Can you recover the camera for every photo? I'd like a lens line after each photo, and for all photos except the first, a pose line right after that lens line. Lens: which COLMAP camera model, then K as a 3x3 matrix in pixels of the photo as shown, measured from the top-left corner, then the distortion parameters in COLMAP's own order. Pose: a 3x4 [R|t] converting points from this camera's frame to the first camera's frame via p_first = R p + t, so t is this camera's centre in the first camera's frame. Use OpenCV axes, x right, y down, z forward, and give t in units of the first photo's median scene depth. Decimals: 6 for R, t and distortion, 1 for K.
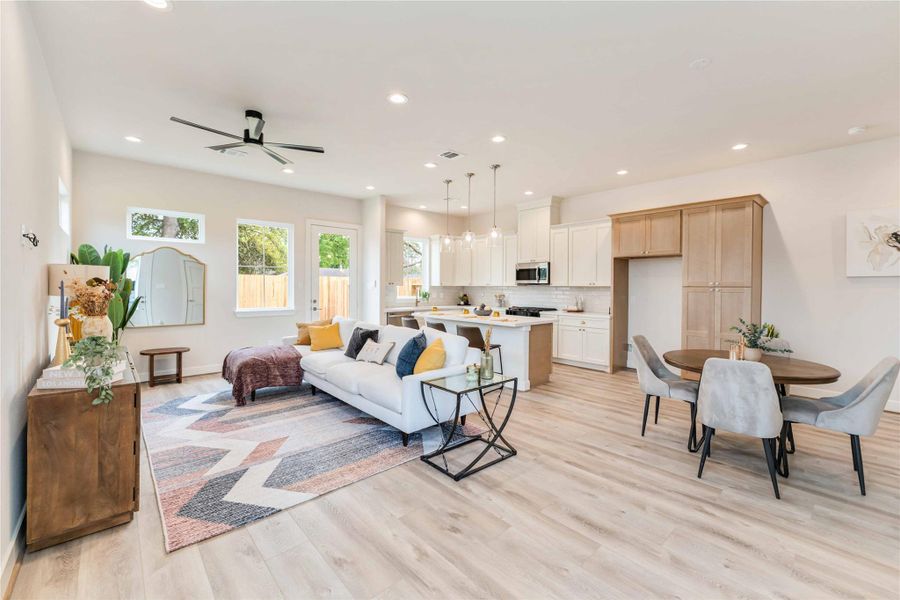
lens RADIAL K [[374.1, 0, 452.1], [0, 374.1, 286.7], [0, 0, 1]] dist [0.000524, 0.000021]
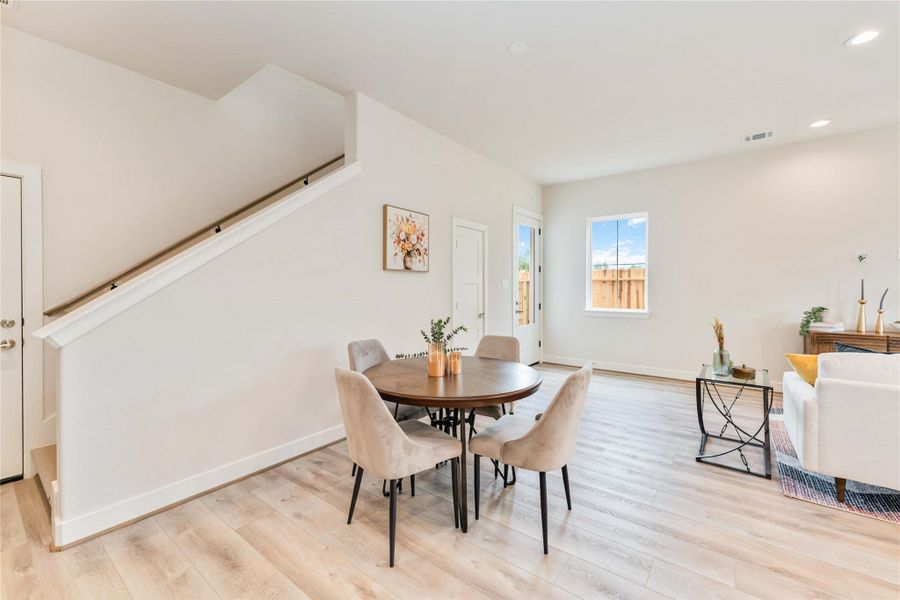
lens RADIAL K [[372.7, 0, 448.1], [0, 372.7, 298.4], [0, 0, 1]] dist [0.000838, -0.000003]
pose [[-0.985672, -0.002517, -0.168655, 0.407824], [-0.008271, 0.999407, 0.033420, 0.010420], [0.168471, 0.034336, -0.985108, 0.785588]]
